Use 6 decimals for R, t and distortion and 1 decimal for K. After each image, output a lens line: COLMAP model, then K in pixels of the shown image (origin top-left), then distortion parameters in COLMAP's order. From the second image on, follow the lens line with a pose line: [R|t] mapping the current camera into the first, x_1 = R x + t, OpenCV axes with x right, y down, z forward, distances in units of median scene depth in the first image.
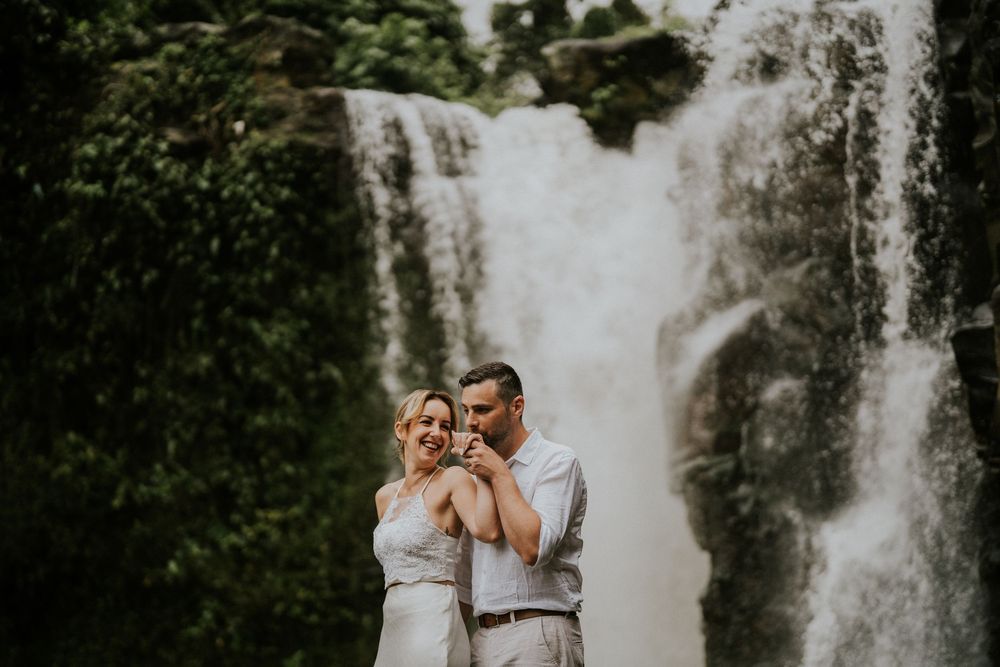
lens RADIAL K [[1383.9, 0, 504.7], [0, 1383.9, 312.5], [0, 0, 1]] dist [-0.159981, 1.070469]
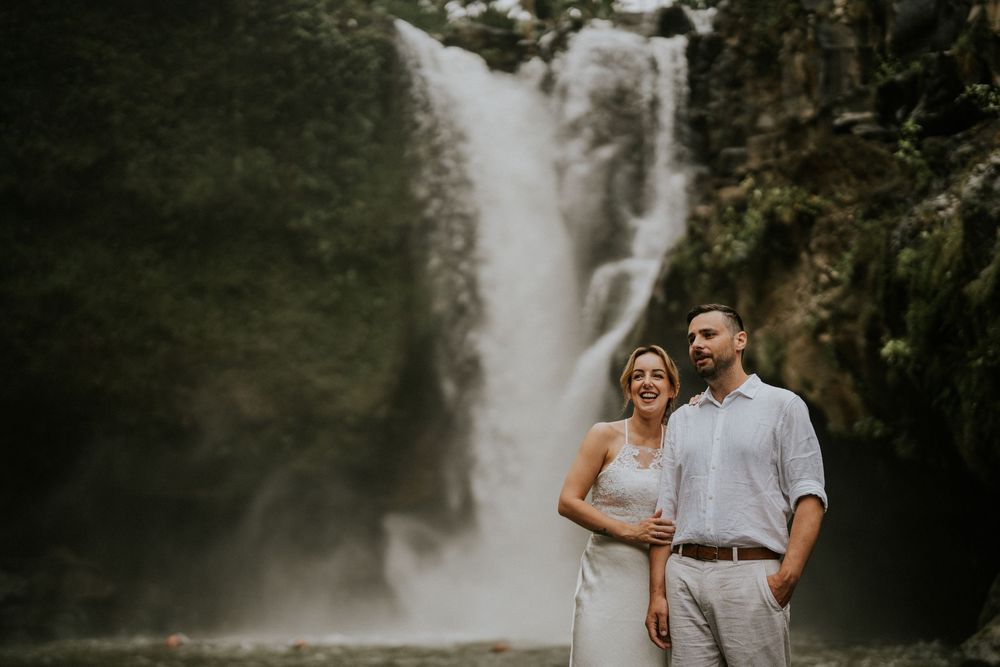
lens RADIAL K [[1383.9, 0, 504.7], [0, 1383.9, 312.5], [0, 0, 1]] dist [-0.159981, 1.070469]
pose [[0.830142, 0.159339, 0.534299, -1.037857], [-0.158704, 0.986182, -0.047519, 0.356966], [-0.534488, -0.045348, 0.843959, -0.892847]]
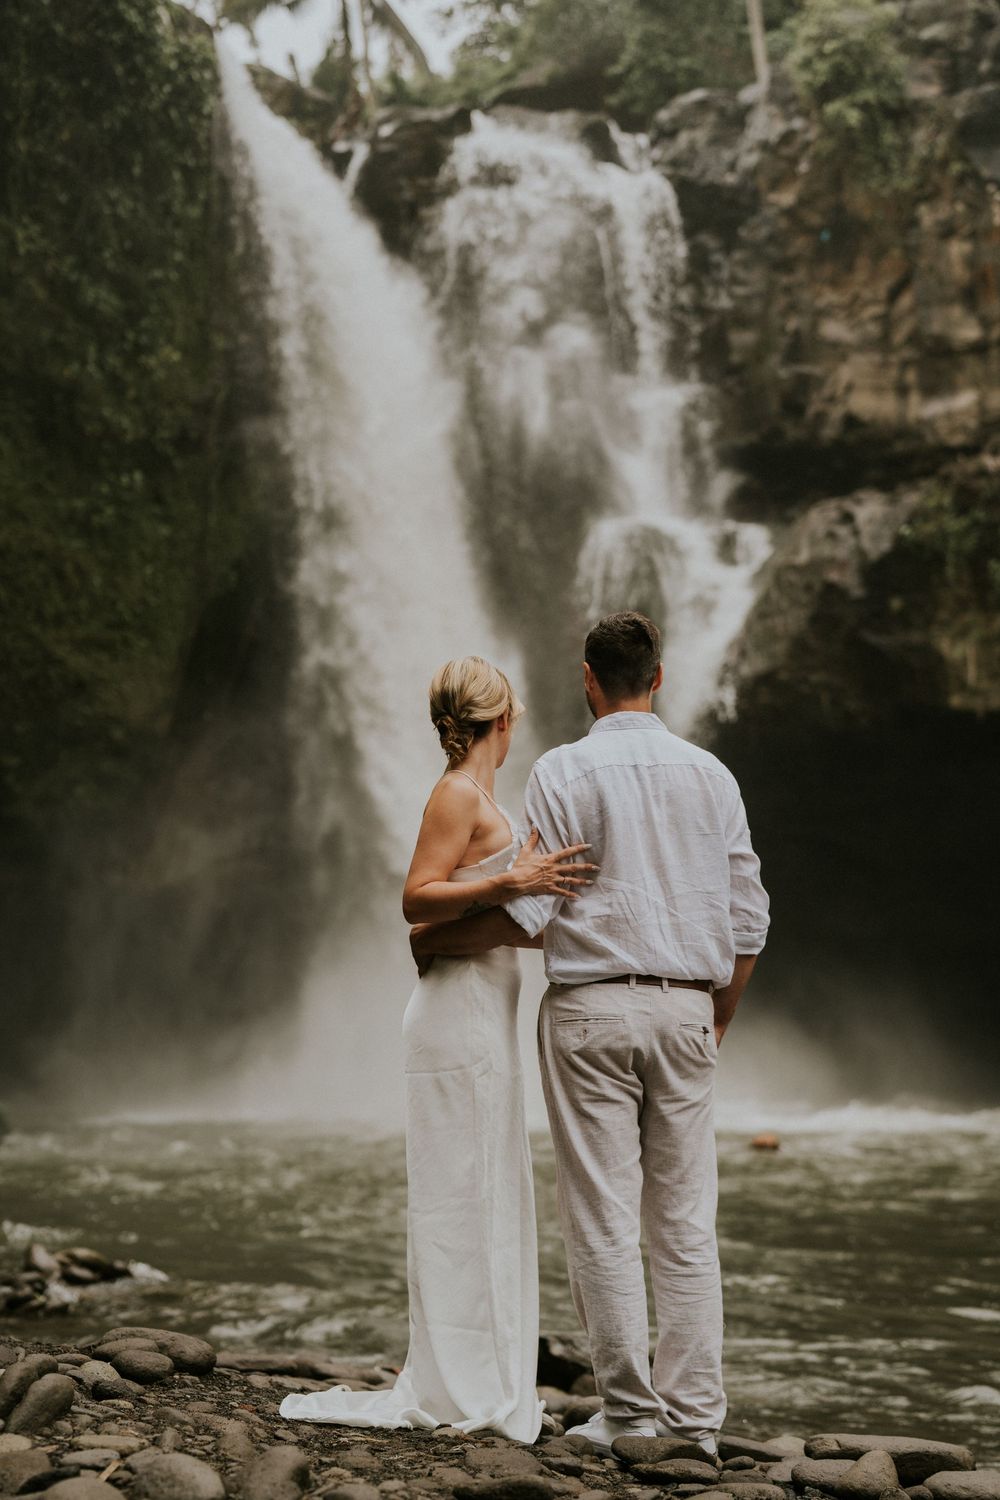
lens RADIAL K [[2069.4, 0, 490.9], [0, 2069.4, 747.7], [0, 0, 1]] dist [-0.183754, 1.125587]
pose [[0.439975, 0.172059, 0.881373, -1.477081], [-0.217792, 0.972616, -0.081151, 0.533632], [-0.871199, -0.156251, 0.465400, -0.127666]]
